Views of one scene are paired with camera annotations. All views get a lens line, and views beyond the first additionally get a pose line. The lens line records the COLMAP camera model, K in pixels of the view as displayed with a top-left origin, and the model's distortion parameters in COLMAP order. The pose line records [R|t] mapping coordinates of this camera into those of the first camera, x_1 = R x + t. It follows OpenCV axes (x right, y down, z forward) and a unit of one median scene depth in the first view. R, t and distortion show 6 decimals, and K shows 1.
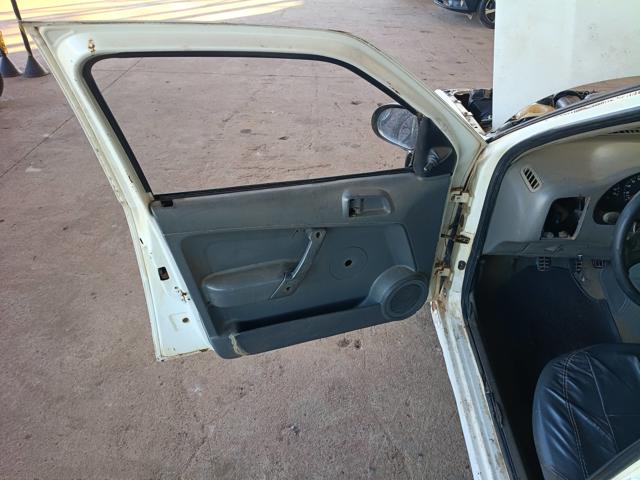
lens RADIAL K [[485.1, 0, 319.8], [0, 485.1, 240.3], [0, 0, 1]] dist [-0.044483, 0.017409]
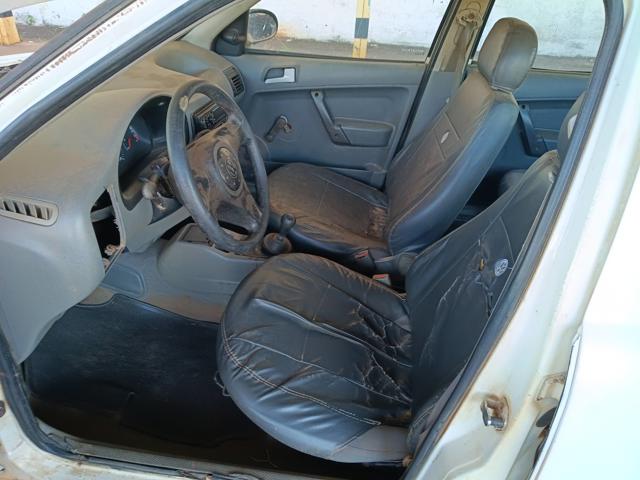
lens RADIAL K [[485.1, 0, 320.0], [0, 485.1, 238.6], [0, 0, 1]] dist [-0.044483, 0.017409]
pose [[0.092416, -0.544762, 0.833483, -0.027652], [0.534667, 0.733302, 0.420000, -0.157819], [-0.839994, 0.406821, 0.359035, 0.518273]]
